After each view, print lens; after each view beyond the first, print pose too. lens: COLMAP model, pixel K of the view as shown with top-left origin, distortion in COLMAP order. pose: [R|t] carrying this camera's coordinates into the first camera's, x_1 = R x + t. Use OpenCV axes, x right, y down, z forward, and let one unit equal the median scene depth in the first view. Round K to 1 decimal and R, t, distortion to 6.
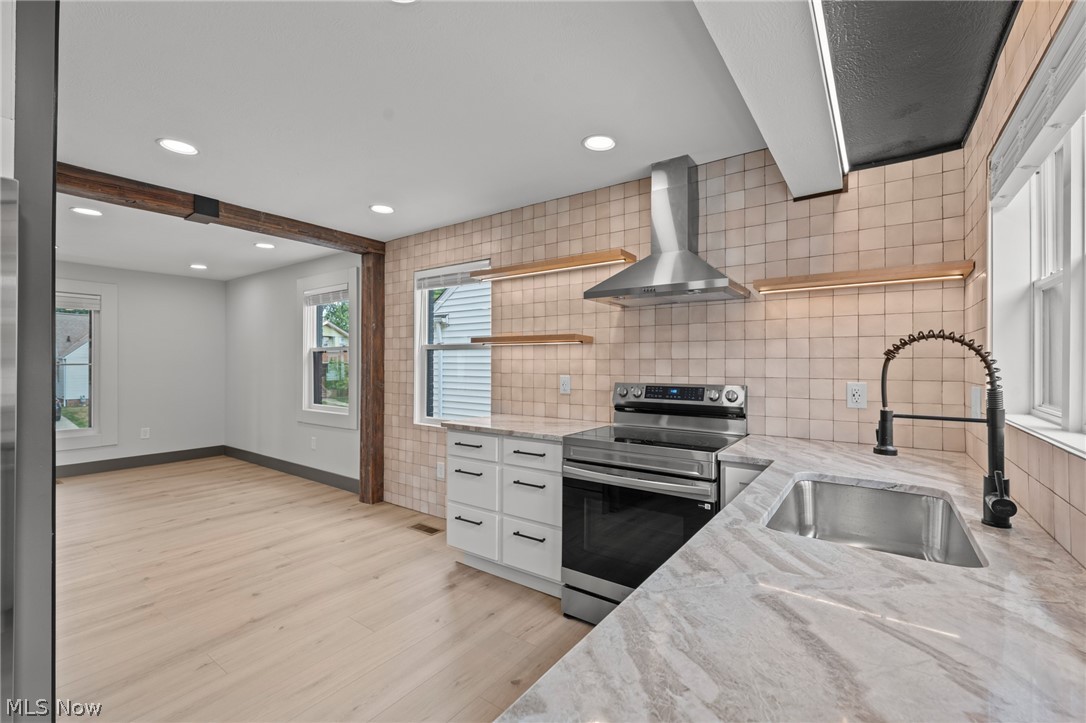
lens RADIAL K [[466.1, 0, 542.1], [0, 466.1, 362.3], [0, 0, 1]] dist [-0.004161, -0.000702]
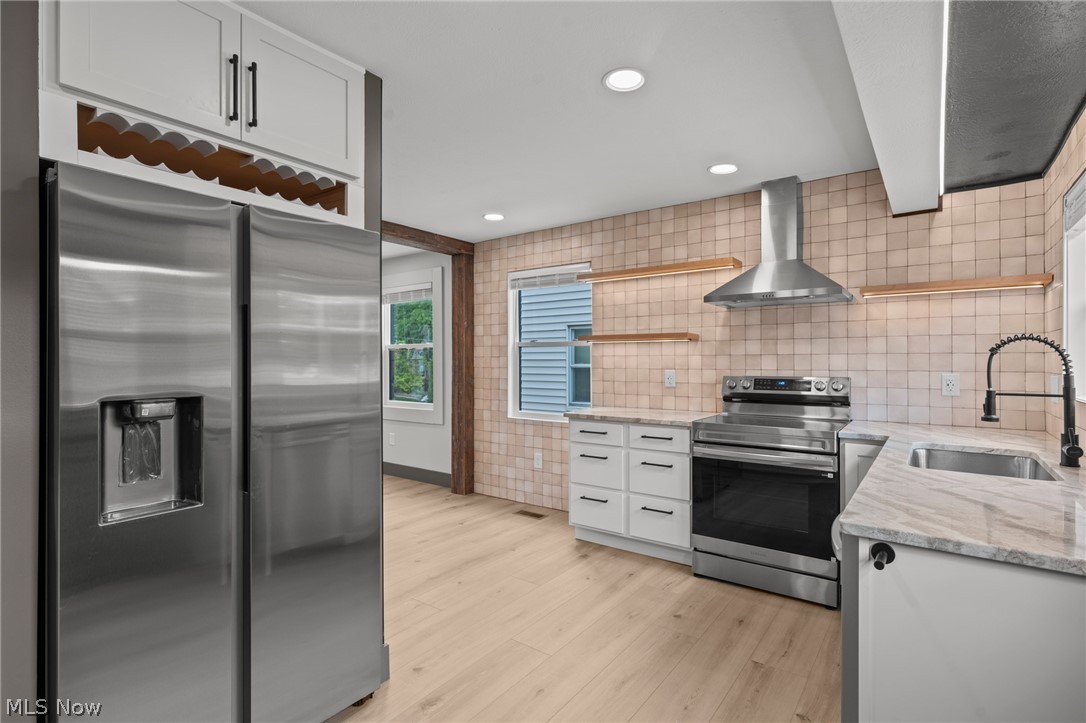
lens RADIAL K [[526.4, 0, 543.9], [0, 526.4, 361.0], [0, 0, 1]] dist [-0.000654, -0.001431]
pose [[0.999857, -0.004493, -0.016276, -0.290275], [0.004555, 0.999983, 0.003768, 0.000712], [0.016259, -0.003842, 0.999860, -0.304249]]
